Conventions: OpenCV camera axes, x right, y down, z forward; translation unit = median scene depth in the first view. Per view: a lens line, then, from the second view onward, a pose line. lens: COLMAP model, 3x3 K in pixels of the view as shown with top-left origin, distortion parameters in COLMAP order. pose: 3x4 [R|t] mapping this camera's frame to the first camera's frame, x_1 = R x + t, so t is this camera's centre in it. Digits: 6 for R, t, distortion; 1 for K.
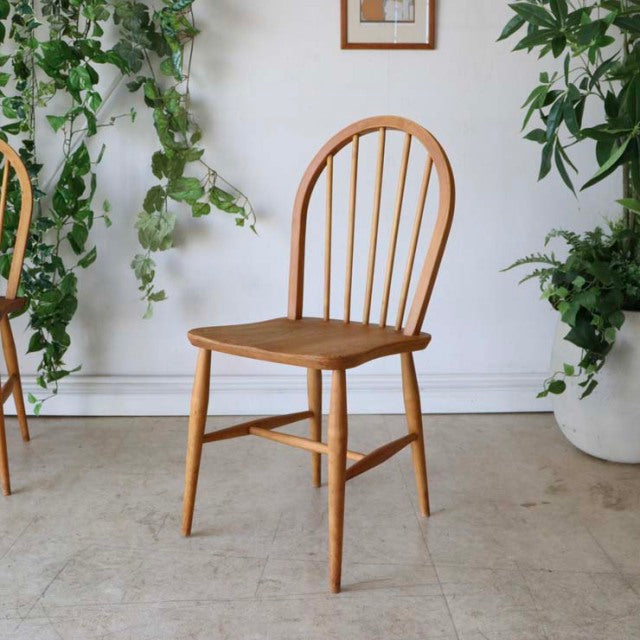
lens RADIAL K [[880.1, 0, 322.1], [0, 880.1, 319.2], [0, 0, 1]] dist [-0.088785, 0.000000]
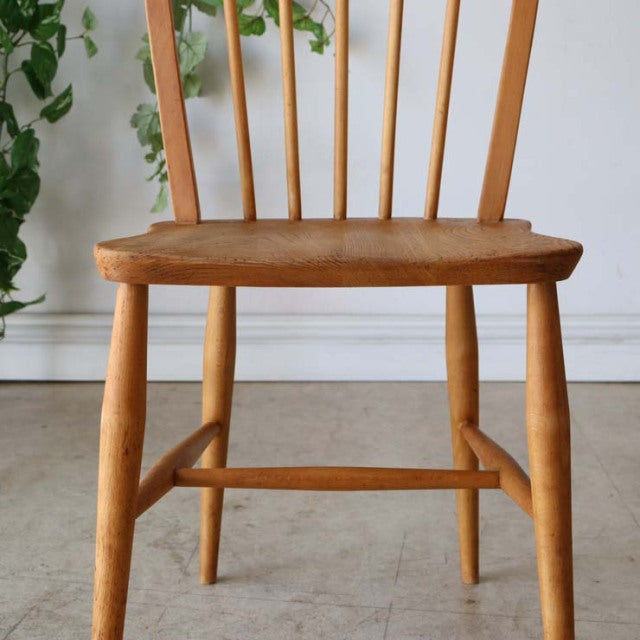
lens RADIAL K [[1297.2, 0, 325.0], [0, 1297.2, 323.5], [0, 0, 1]] dist [0.045677, 0.000000]
pose [[0.998993, 0.005963, -0.044479, -0.049897], [-0.005039, 0.999770, 0.020857, 0.057194], [0.044593, -0.020612, 0.998793, 0.136183]]
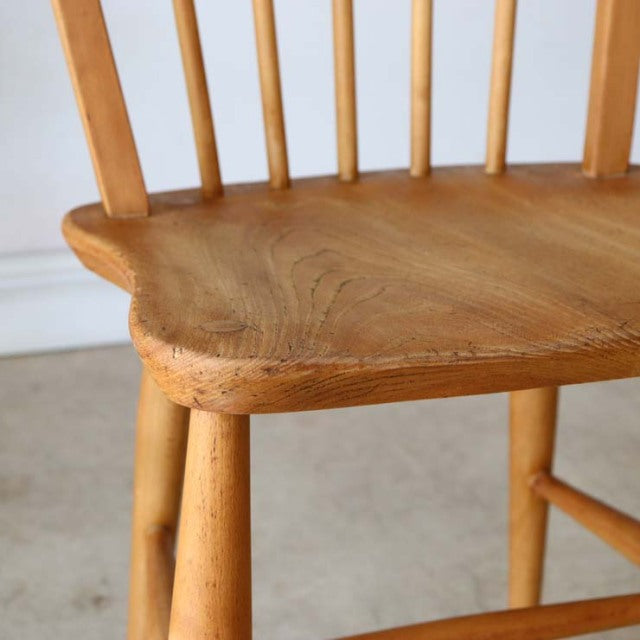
lens RADIAL K [[1553.9, 0, 322.0], [0, 1553.9, 319.3], [0, 0, 1]] dist [0.075288, 0.000000]
pose [[0.961473, -0.090610, 0.259537, -0.188608], [0.055209, 0.988528, 0.140589, 0.000895], [-0.269298, -0.120844, 0.955445, 0.309045]]
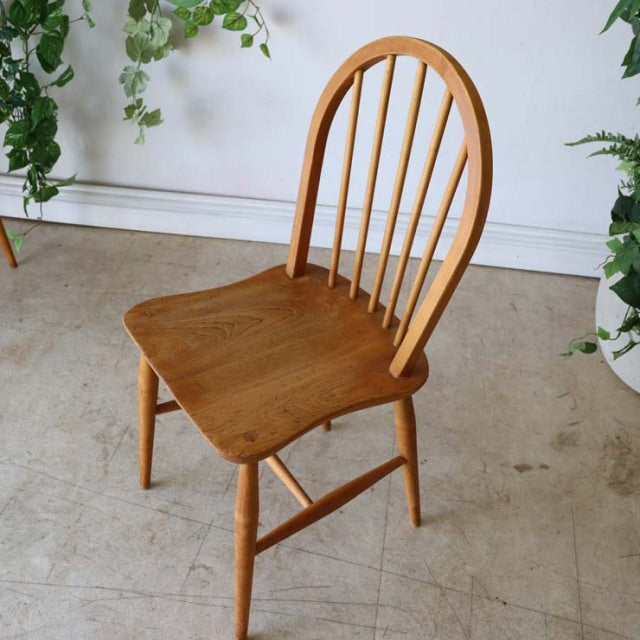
lens RADIAL K [[880.1, 0, 320.3], [0, 880.1, 318.7], [0, 0, 1]] dist [-0.088785, 0.000000]
pose [[0.985035, 0.129957, -0.113217, 0.095527], [-0.062414, 0.881248, 0.468515, -0.269574], [0.160659, -0.454438, 0.876171, 0.215063]]
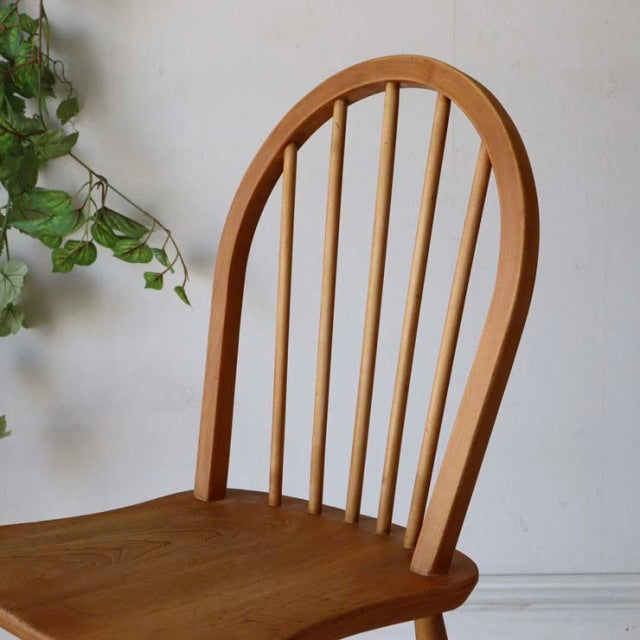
lens RADIAL K [[1191.8, 0, 314.5], [0, 1191.8, 326.2], [0, 0, 1]] dist [0.047786, 0.000000]
pose [[0.999382, -0.004513, -0.034871, 0.020184], [0.003562, 0.999621, -0.027302, -0.068249], [0.034981, 0.027161, 0.999019, 0.346064]]
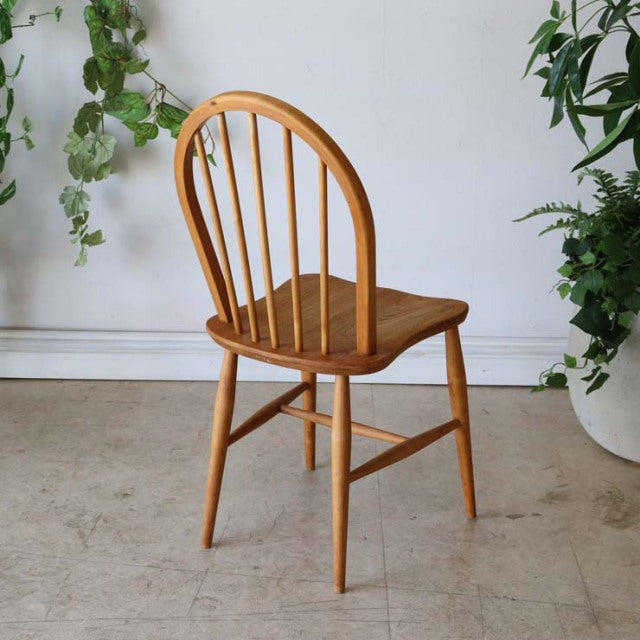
lens RADIAL K [[1422.8, 0, 318.0], [0, 1422.8, 314.9], [0, 0, 1]] dist [0.139900, 0.000000]
pose [[0.998969, 0.024892, -0.037955, 0.075415], [-0.019736, 0.991235, 0.130627, -0.138164], [0.040873, -0.129743, 0.990705, -0.321212]]
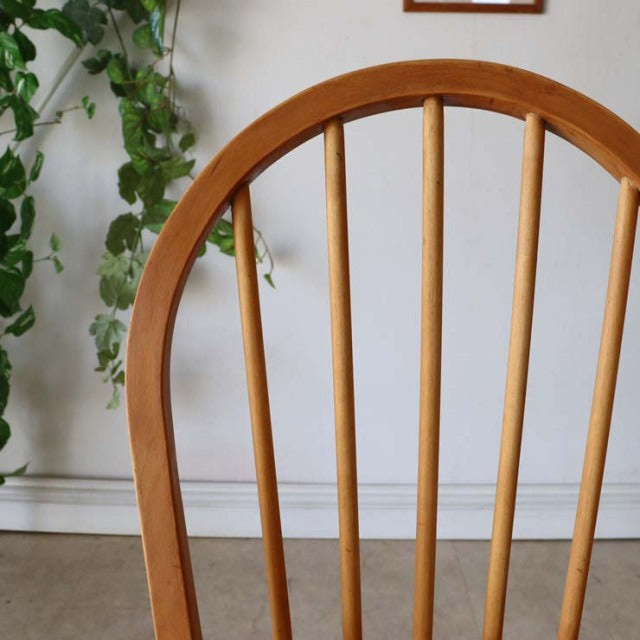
lens RADIAL K [[799.3, 0, 319.2], [0, 799.3, 321.2], [0, 0, 1]] dist [-0.101596, 0.000000]
pose [[0.998597, 0.015903, -0.050510, -0.009231], [-0.014759, 0.999628, 0.022947, -0.088530], [0.050856, -0.022169, 0.998460, 0.409710]]
